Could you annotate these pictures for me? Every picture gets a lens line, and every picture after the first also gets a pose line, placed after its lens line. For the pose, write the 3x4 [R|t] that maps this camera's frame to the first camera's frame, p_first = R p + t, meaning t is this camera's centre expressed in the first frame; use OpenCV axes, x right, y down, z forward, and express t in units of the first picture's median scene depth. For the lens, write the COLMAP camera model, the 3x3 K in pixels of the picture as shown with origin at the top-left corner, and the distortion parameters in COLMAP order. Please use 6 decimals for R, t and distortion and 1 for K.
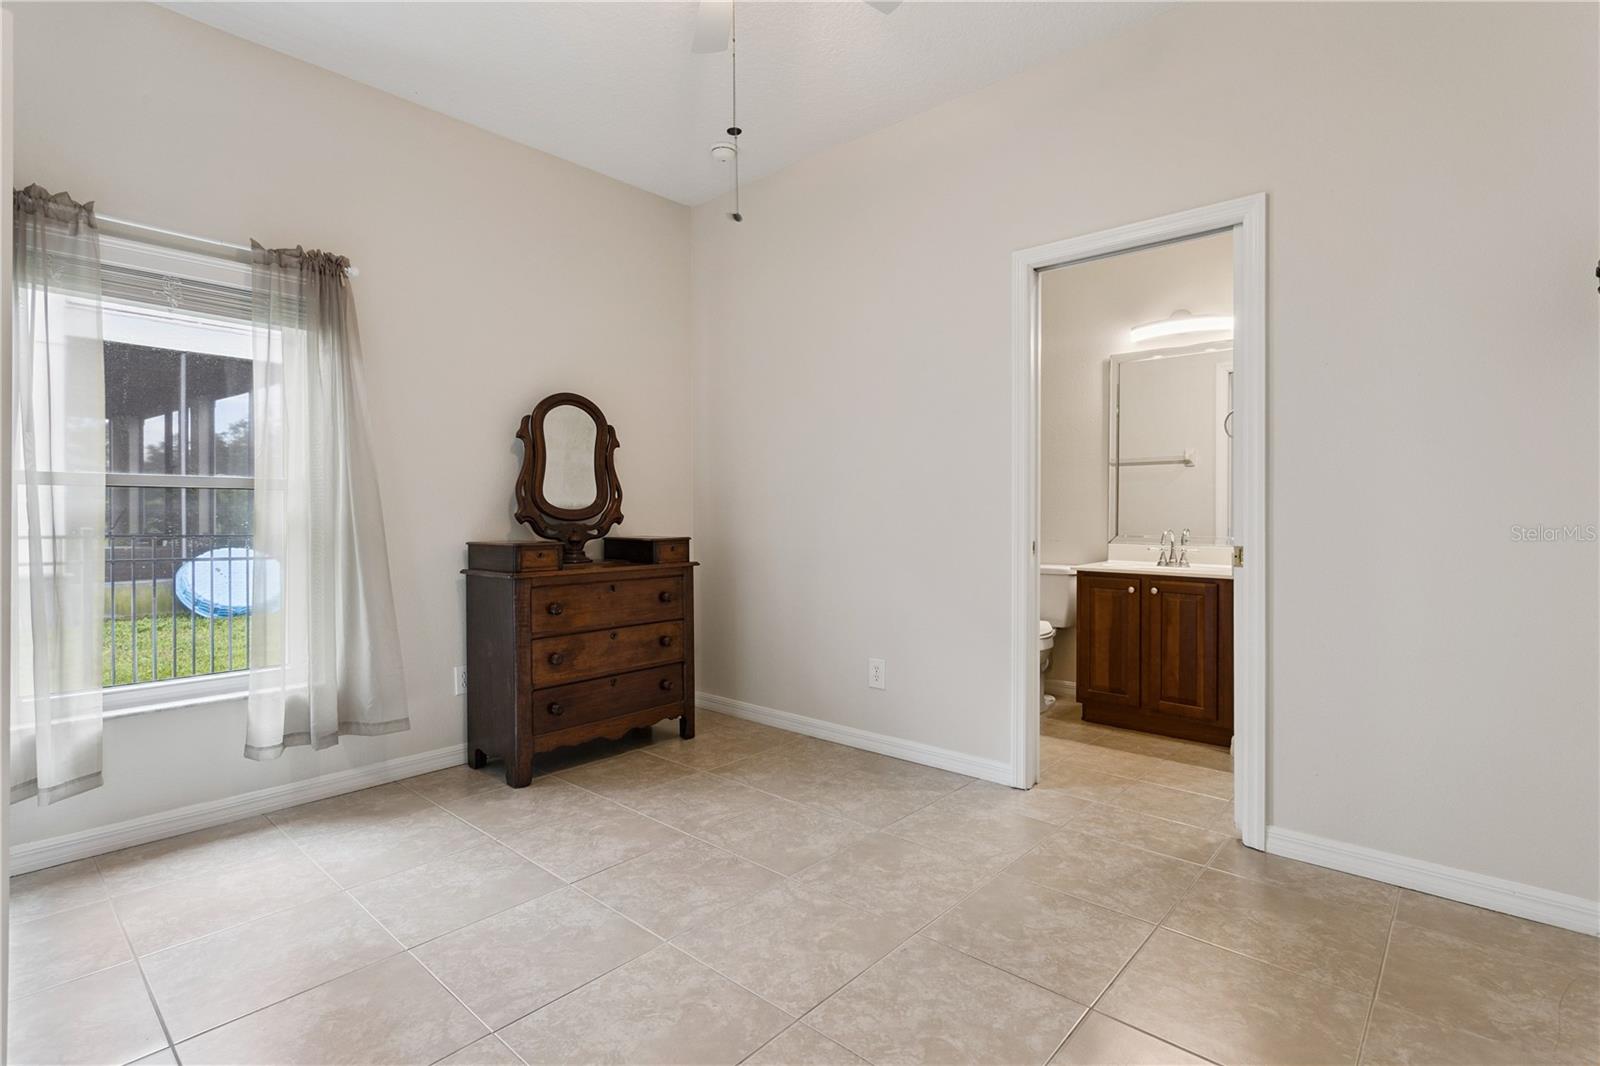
lens RADIAL K [[774.5, 0, 807.6], [0, 774.5, 525.8], [0, 0, 1]] dist [-0.004567, 0.003683]
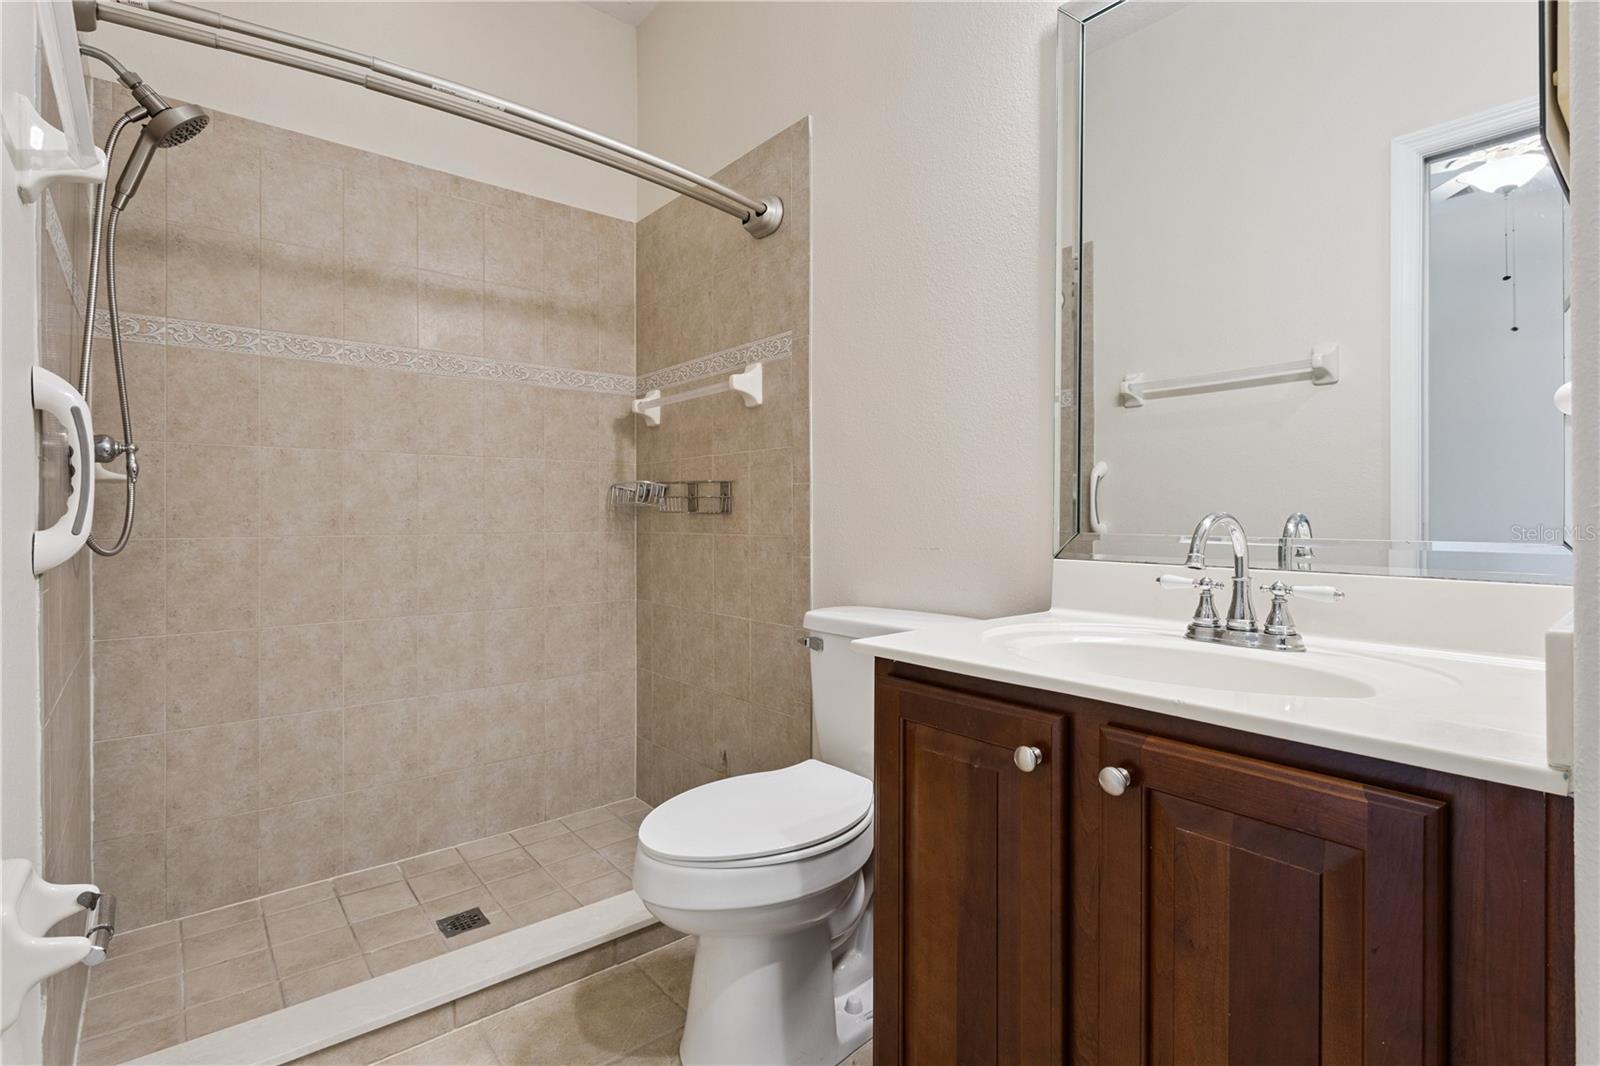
lens RADIAL K [[774.5, 0, 791.5], [0, 774.5, 521.7], [0, 0, 1]] dist [-0.004567, 0.003683]
pose [[0.987060, 0.004014, -0.160304, 0.357884], [-0.005188, 0.999963, -0.006907, 0.010520], [0.160270, 0.007650, 0.987044, 0.698956]]
